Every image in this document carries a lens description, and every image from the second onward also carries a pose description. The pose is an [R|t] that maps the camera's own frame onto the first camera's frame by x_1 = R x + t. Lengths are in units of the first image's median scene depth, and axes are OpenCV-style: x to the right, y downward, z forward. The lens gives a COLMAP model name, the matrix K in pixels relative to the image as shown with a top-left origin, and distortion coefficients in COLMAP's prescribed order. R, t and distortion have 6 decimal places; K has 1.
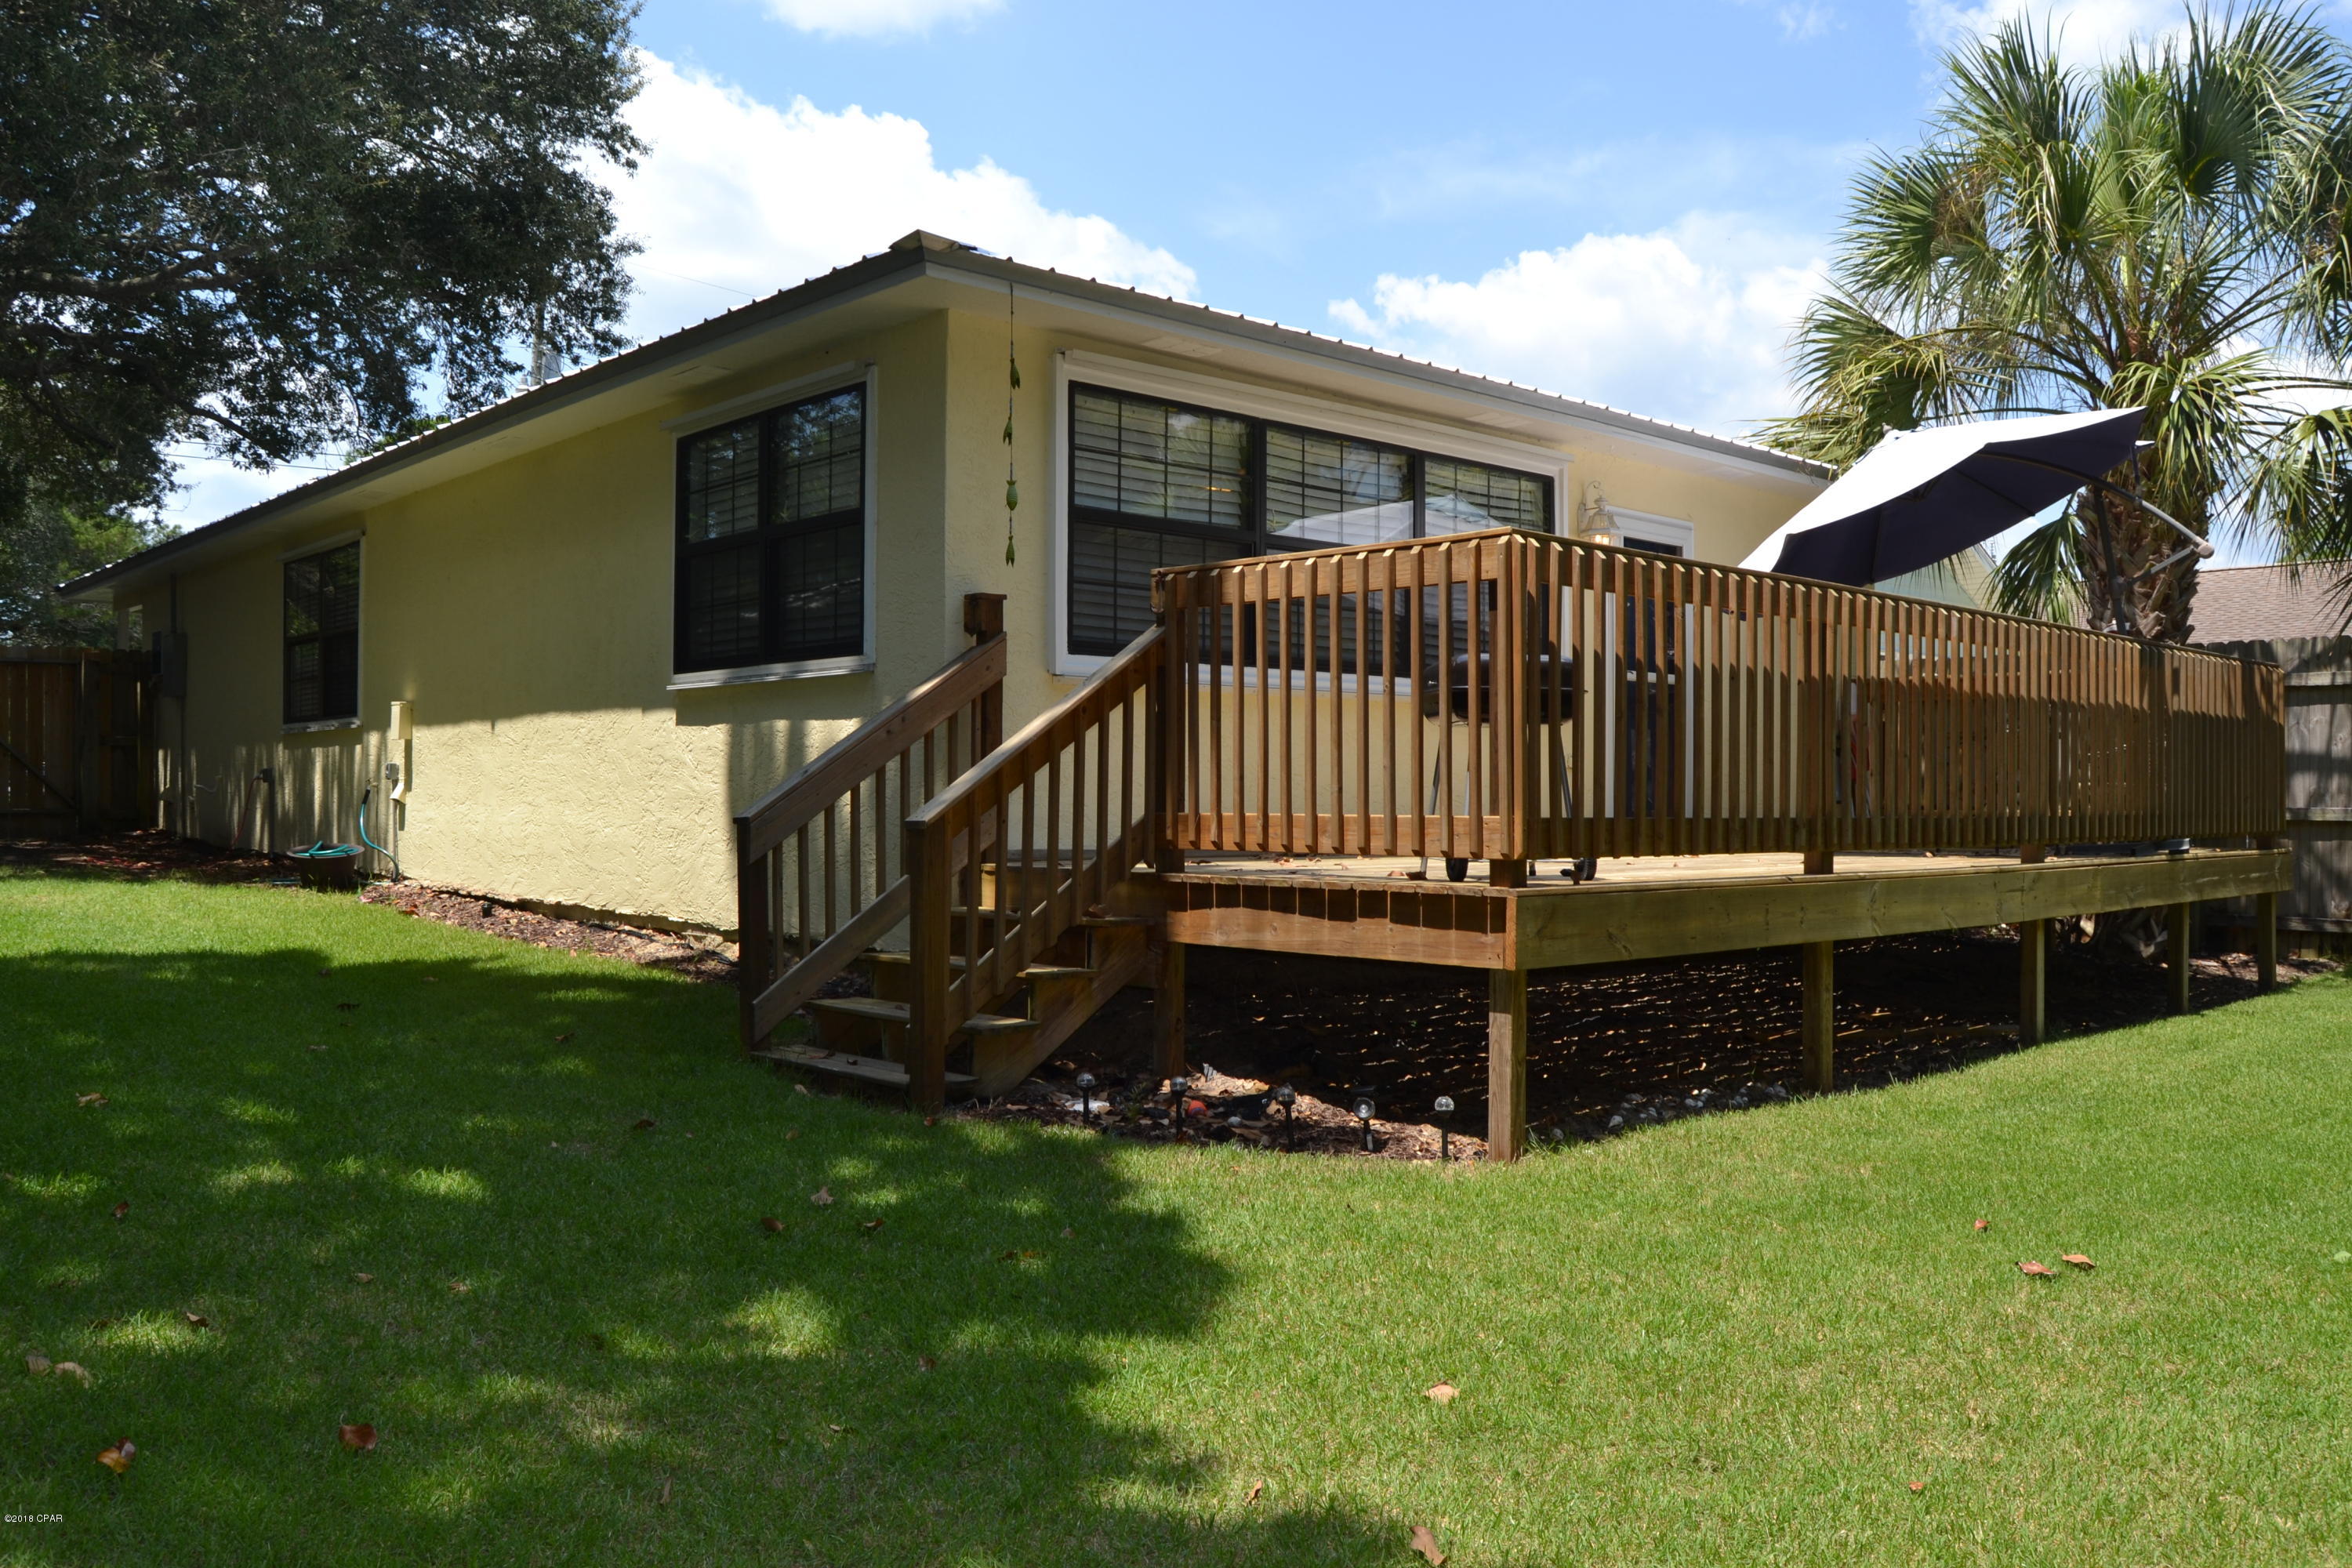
lens RADIAL K [[1870.8, 0, 1208.5], [0, 1870.8, 791.3], [0, 0, 1]] dist [-0.097983, 0.045544]
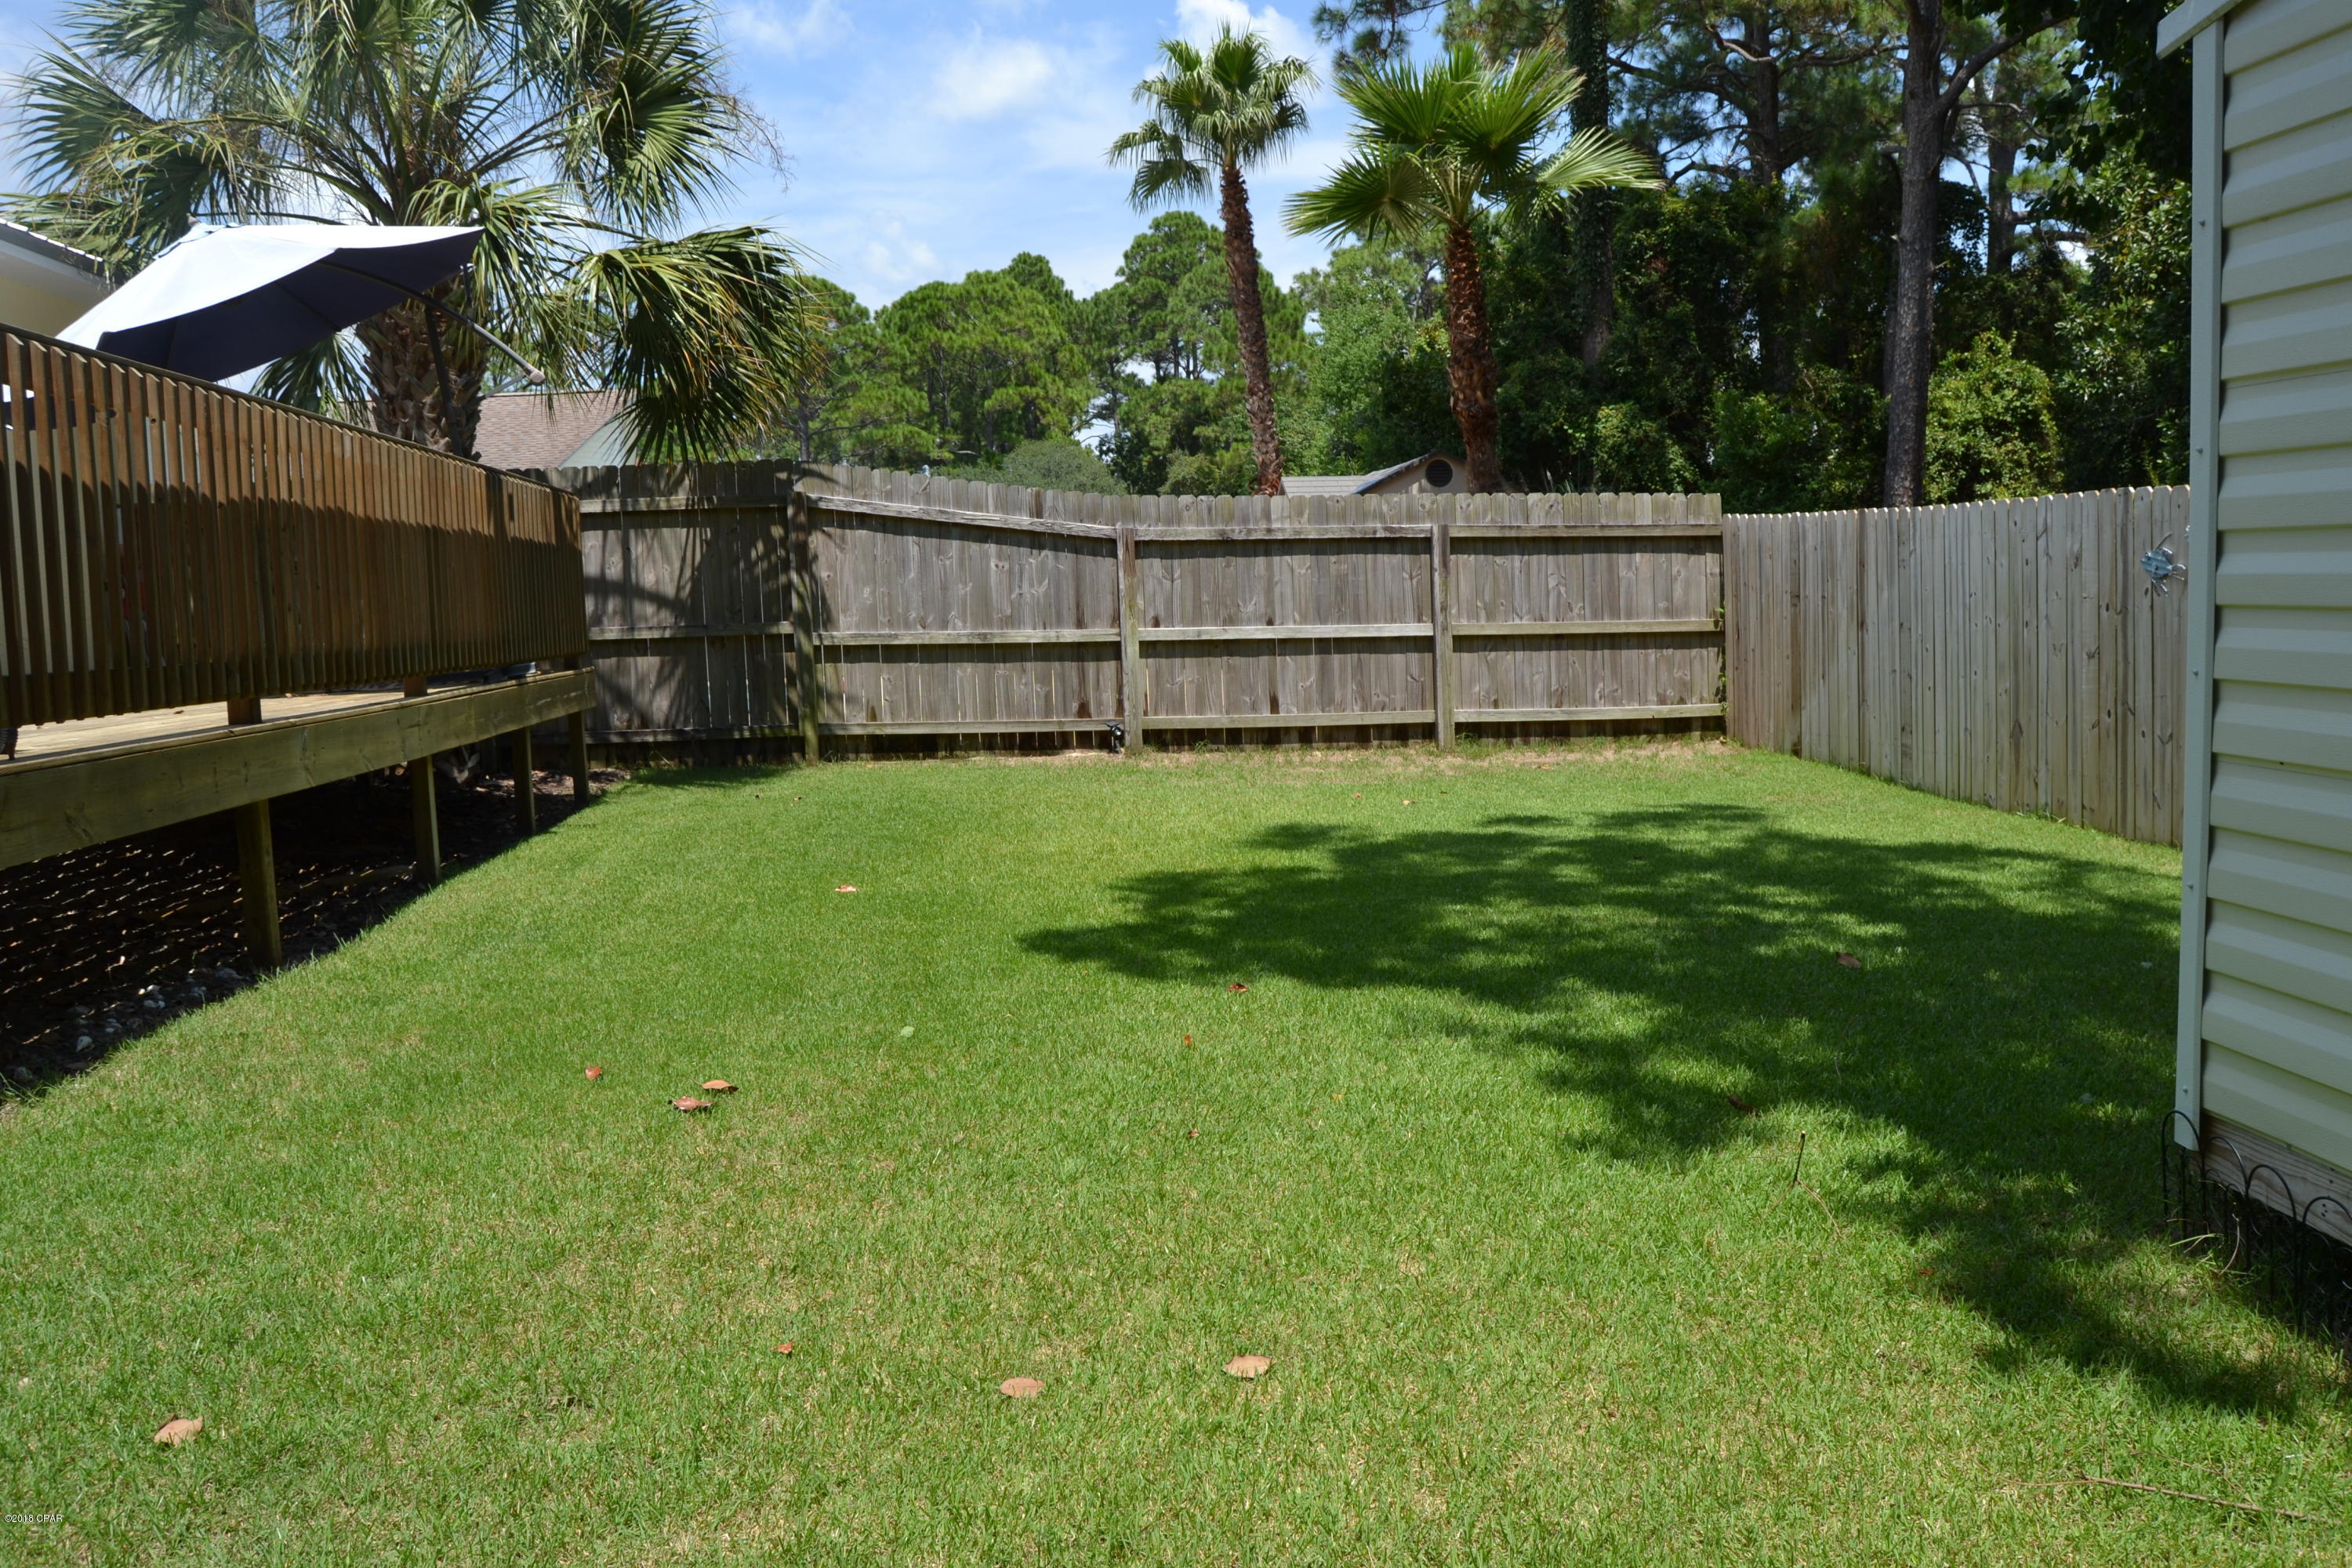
lens RADIAL K [[1870.8, 0, 1177.3], [0, 1870.8, 789.2], [0, 0, 1]] dist [-0.097983, 0.045544]
pose [[0.588579, -0.103781, 0.801750, -0.081778], [0.030158, 0.993854, 0.106508, -0.002956], [-0.807877, -0.038509, 0.588092, 0.093177]]
